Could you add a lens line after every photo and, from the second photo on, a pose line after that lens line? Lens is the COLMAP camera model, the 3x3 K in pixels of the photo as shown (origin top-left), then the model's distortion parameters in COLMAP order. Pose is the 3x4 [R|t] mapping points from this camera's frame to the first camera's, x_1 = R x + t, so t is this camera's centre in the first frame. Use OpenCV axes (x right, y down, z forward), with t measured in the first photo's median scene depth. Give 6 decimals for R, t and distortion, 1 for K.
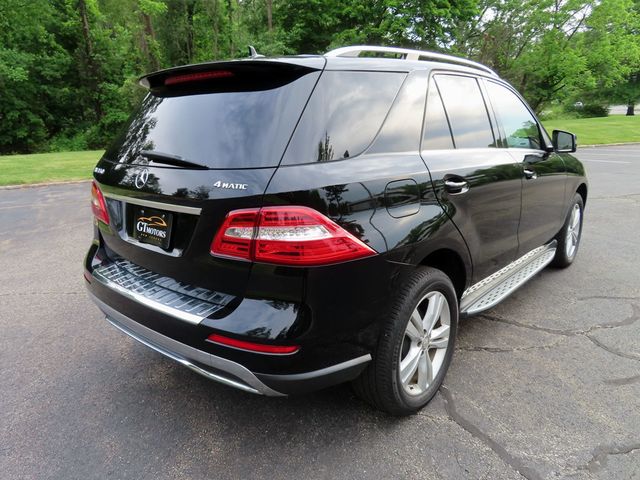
lens RADIAL K [[458.5, 0, 318.0], [0, 458.5, 242.0], [0, 0, 1]] dist [-0.007937, 0.004855]
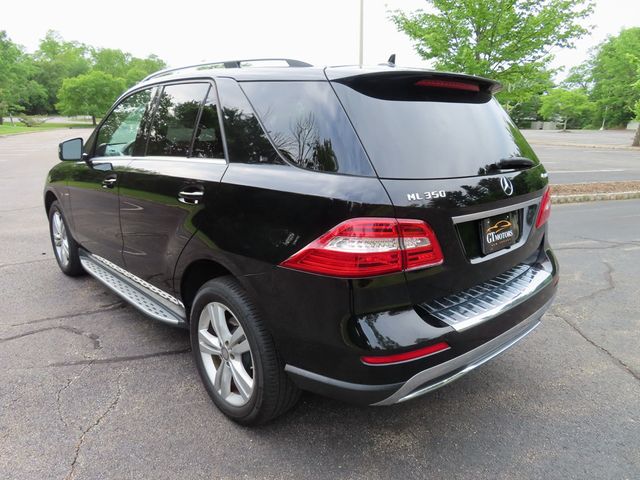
lens RADIAL K [[458.5, 0, 318.0], [0, 458.5, 242.0], [0, 0, 1]] dist [-0.007937, 0.004855]
pose [[0.115989, -0.234615, 0.965144, -1.579398], [0.242229, 0.949045, 0.201591, -0.356877], [-0.963261, 0.210404, 0.166910, 1.383928]]
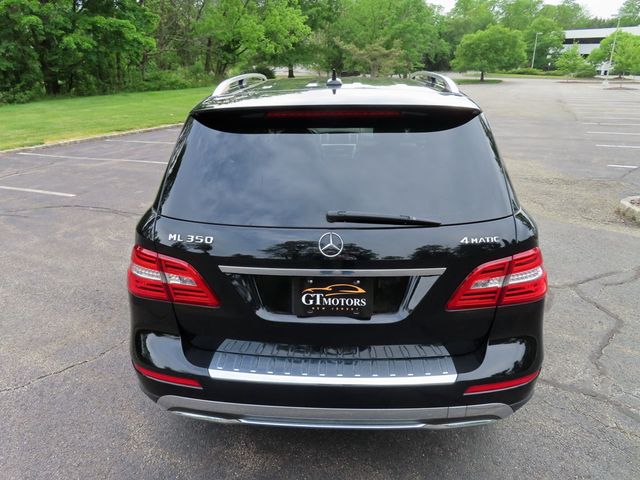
lens RADIAL K [[458.5, 0, 318.0], [0, 458.5, 242.0], [0, 0, 1]] dist [-0.007937, 0.004855]
pose [[0.789901, -0.202510, 0.578832, -0.971417], [0.154209, 0.979164, 0.132129, -0.282865], [-0.593528, -0.015108, 0.804671, 0.378564]]
